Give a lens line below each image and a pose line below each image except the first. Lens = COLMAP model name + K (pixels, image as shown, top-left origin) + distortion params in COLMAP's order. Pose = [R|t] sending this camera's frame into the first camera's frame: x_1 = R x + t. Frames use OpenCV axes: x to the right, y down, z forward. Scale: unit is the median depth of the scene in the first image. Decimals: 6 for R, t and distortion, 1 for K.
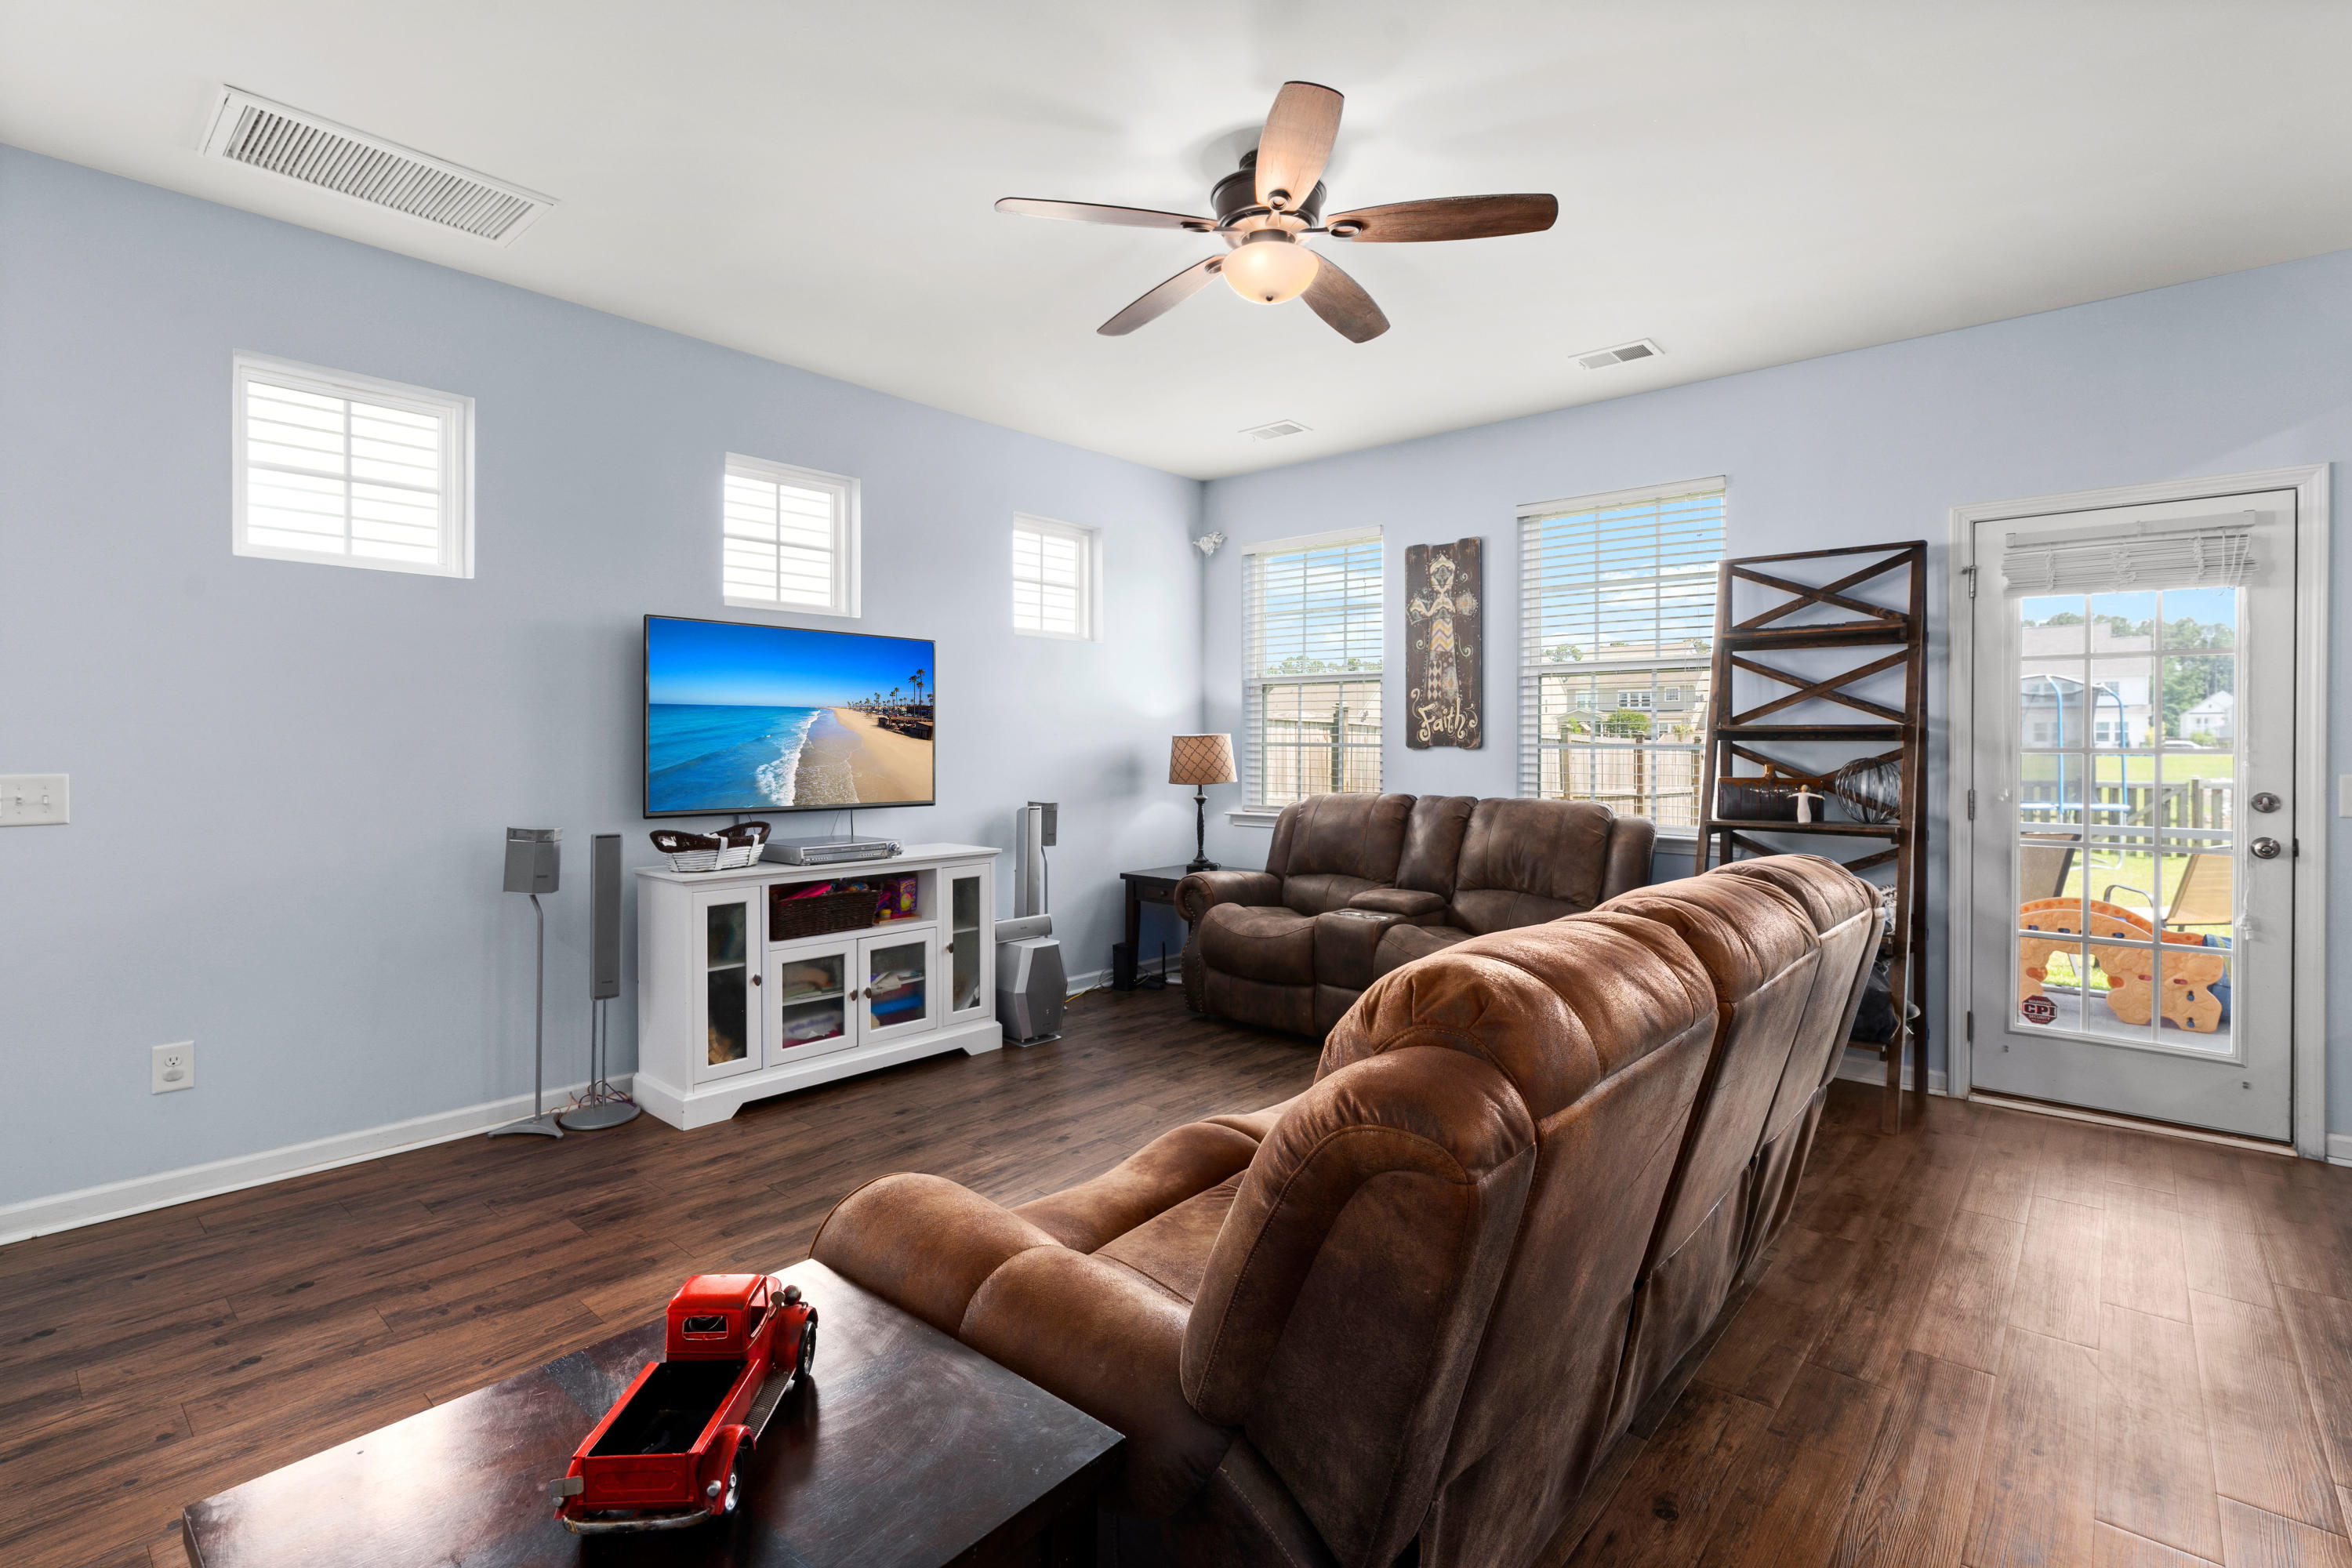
lens RADIAL K [[1078.8, 0, 1174.9], [0, 1078.8, 751.1], [0, 0, 1]] dist [-0.018194, 0.000330]
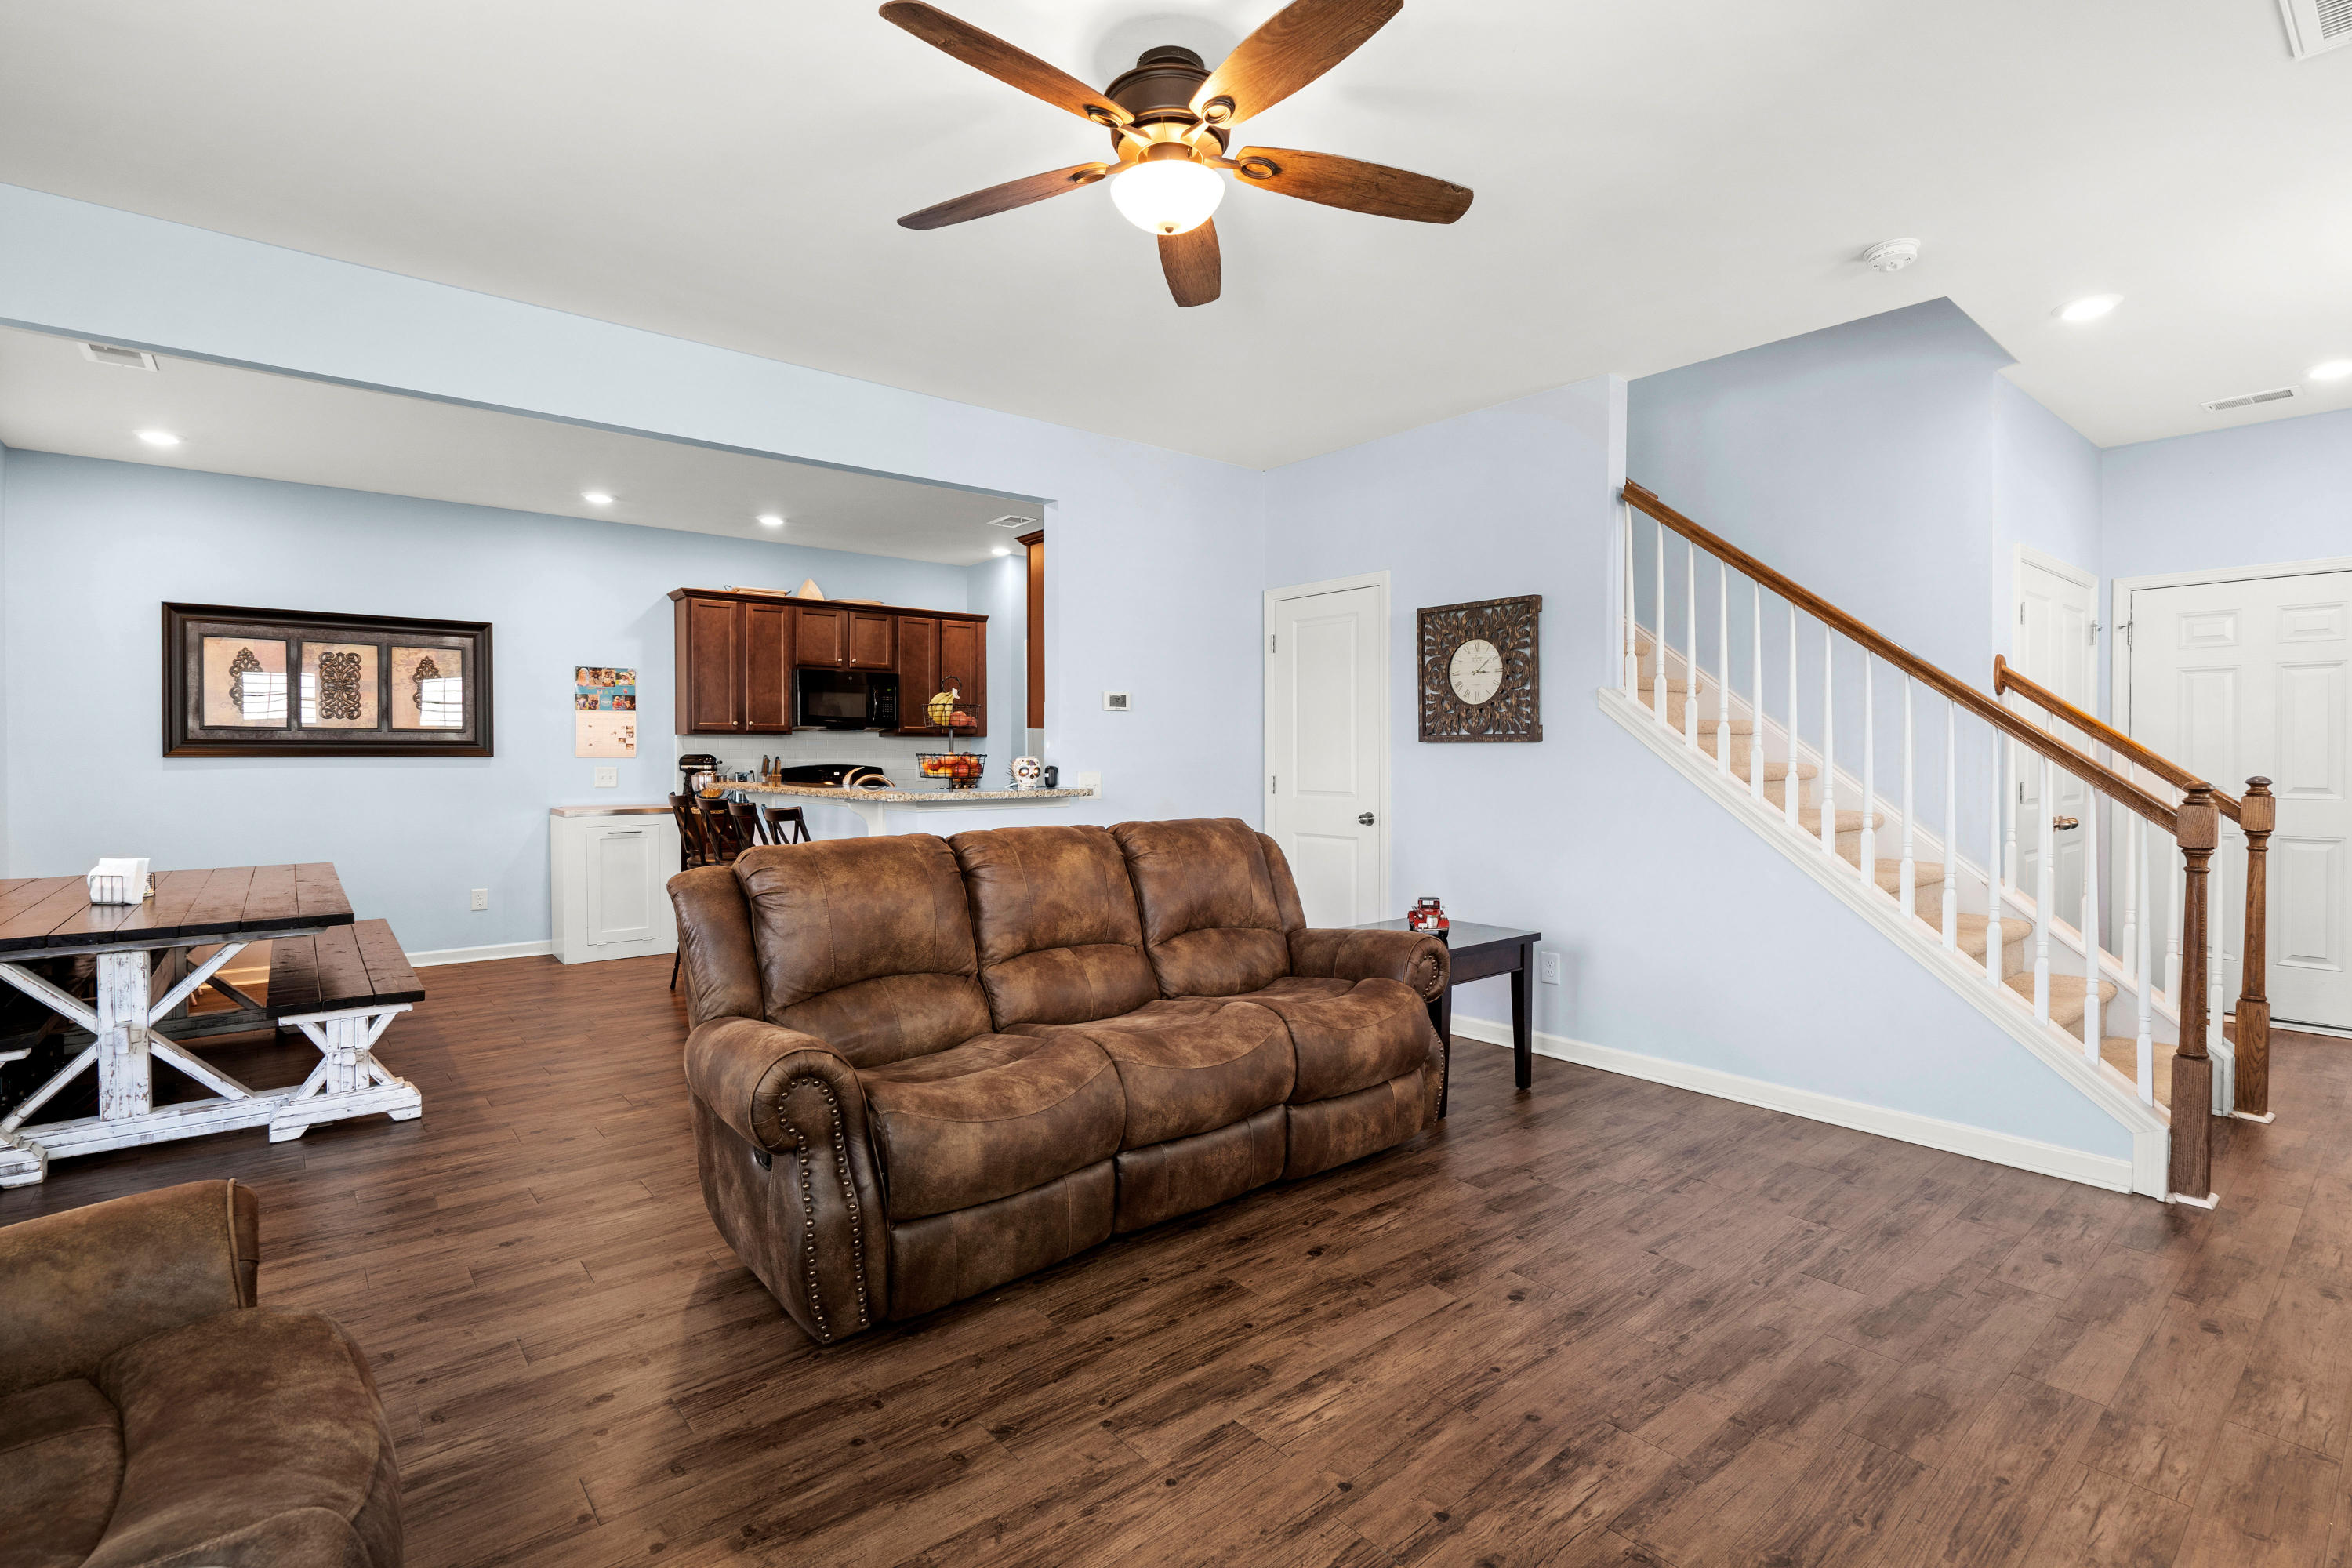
lens RADIAL K [[1081.8, 0, 1185.8], [0, 1081.8, 765.4], [0, 0, 1]] dist [-0.021339, -0.000059]
pose [[-0.988718, -0.002725, 0.149762, -0.034254], [-0.000008, 0.999835, 0.018145, -0.007973], [-0.149787, 0.017939, -0.988556, 1.191296]]
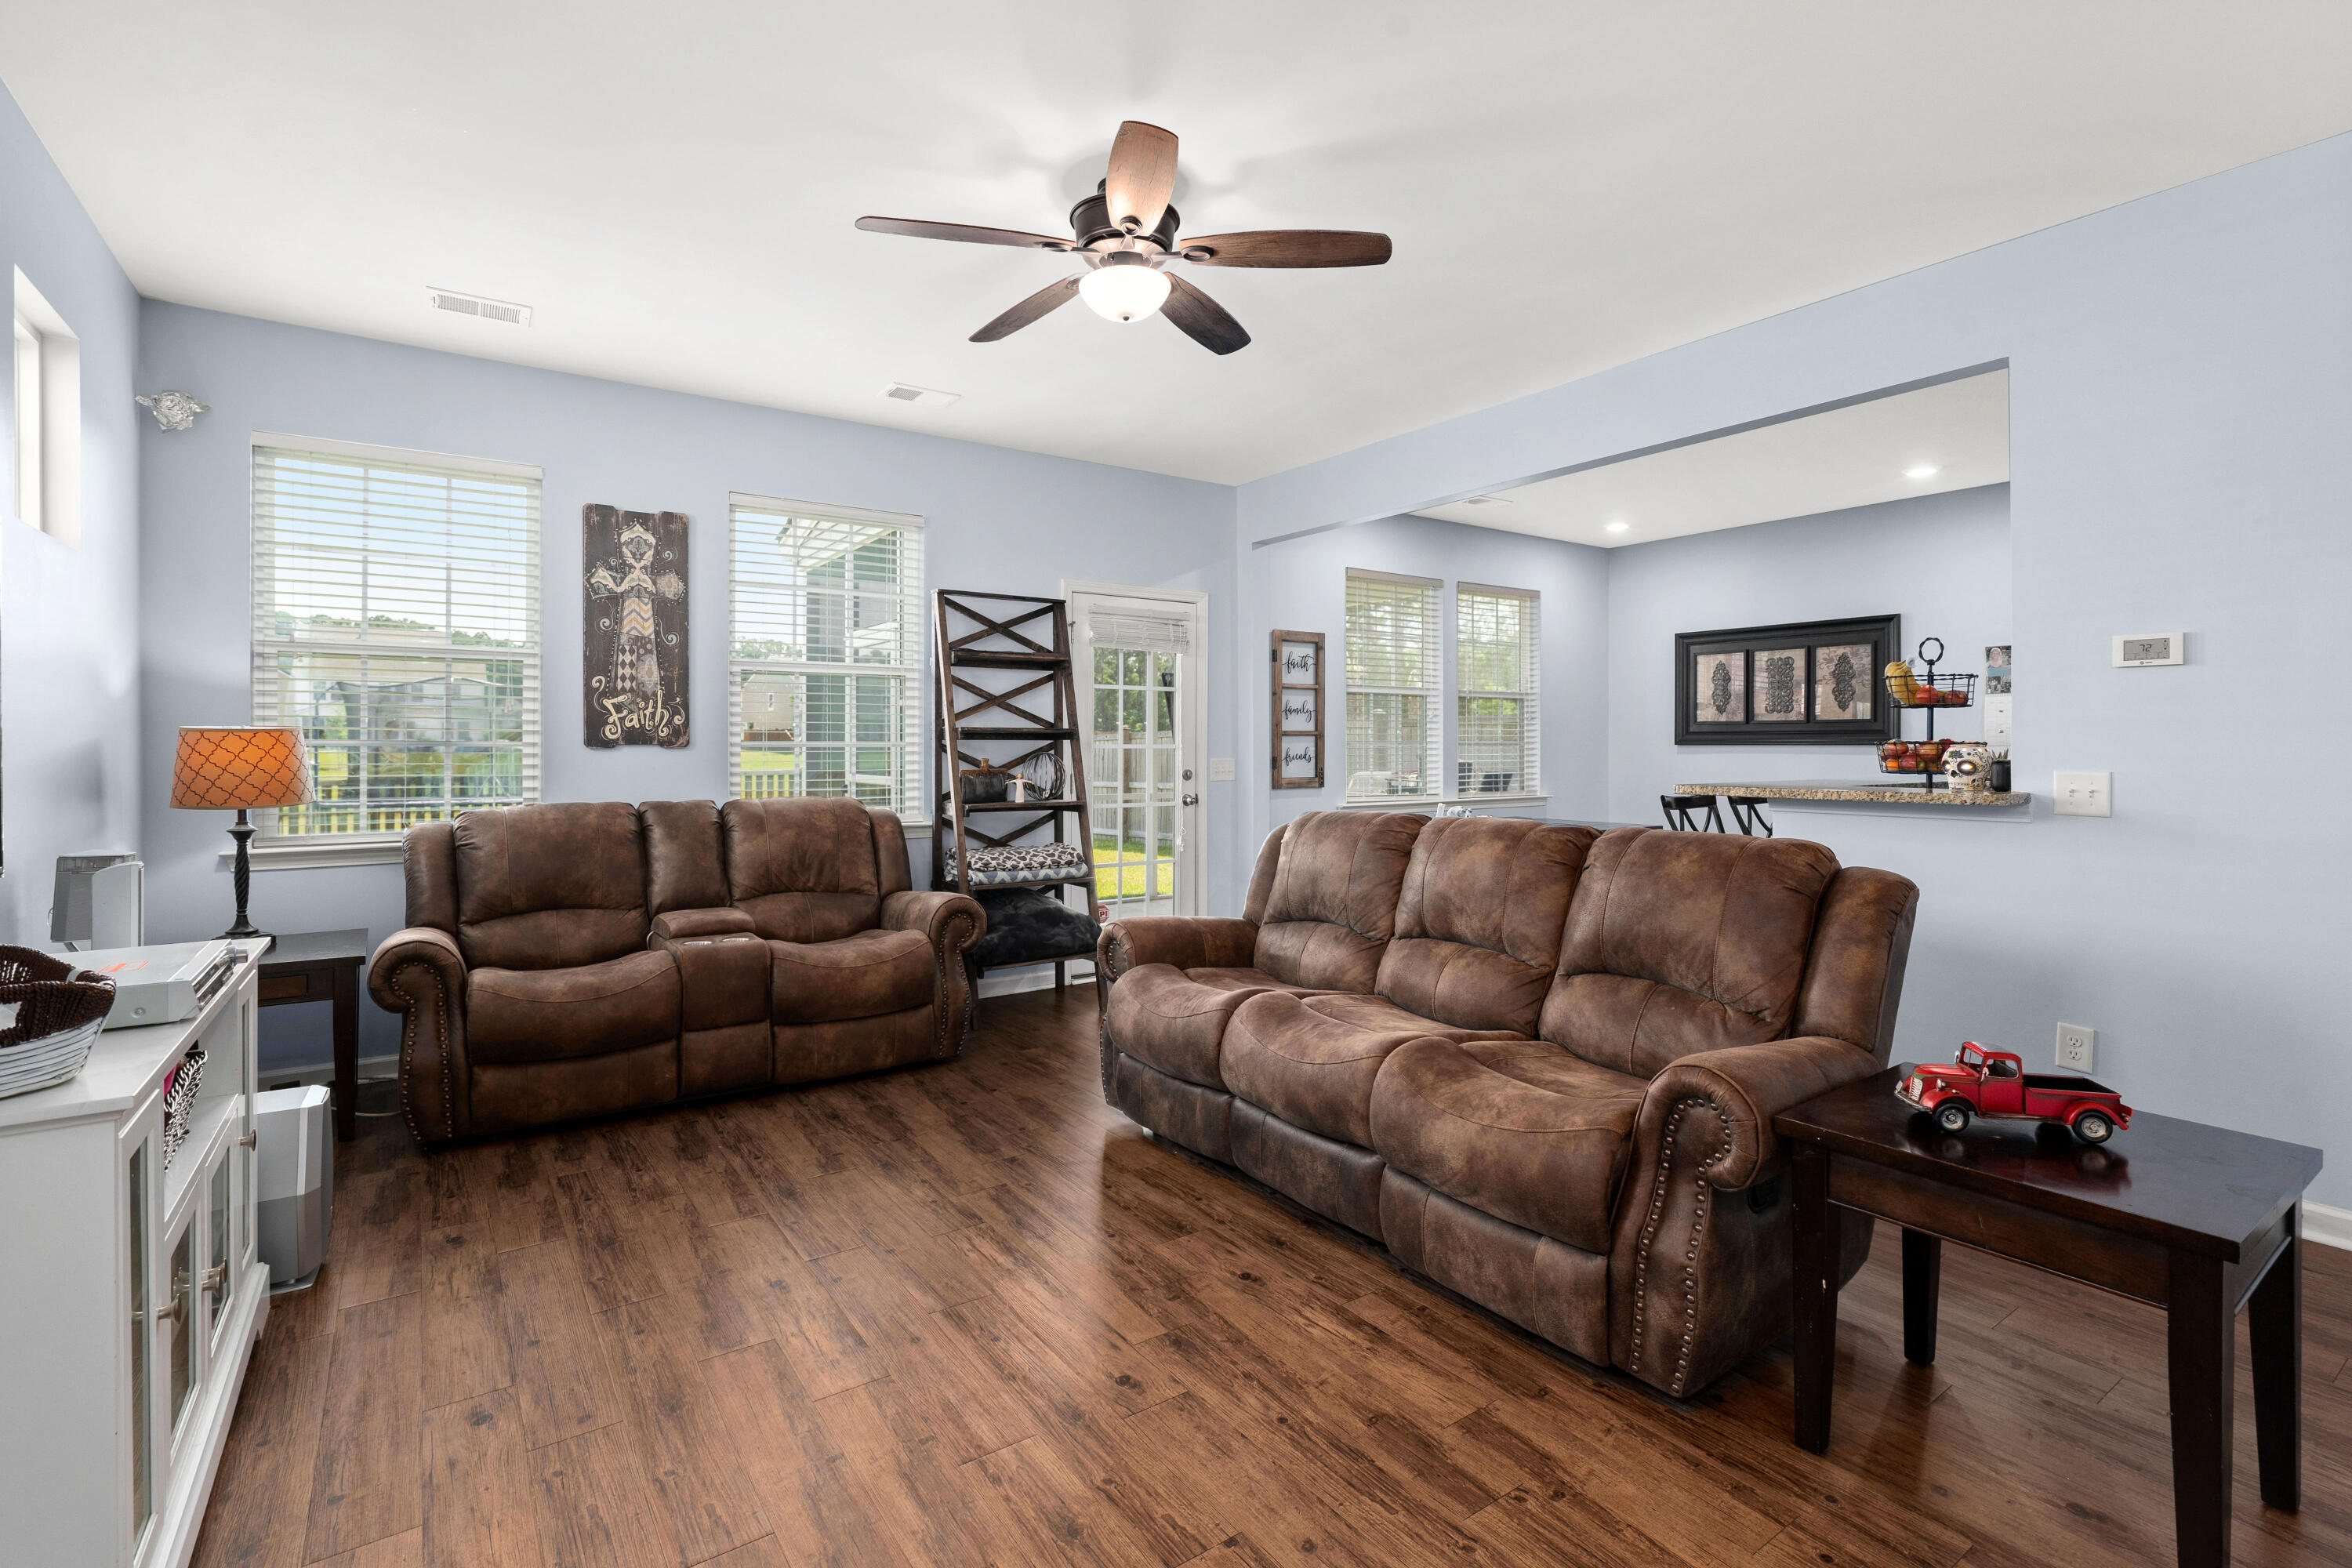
lens RADIAL K [[1078.8, 0, 1174.9], [0, 1078.8, 751.1], [0, 0, 1]] dist [-0.018194, 0.000330]
pose [[0.234309, -0.005740, 0.972145, -0.593763], [0.007554, 0.999963, 0.004083, 0.000204], [-0.972133, 0.006387, 0.234344, 0.457360]]
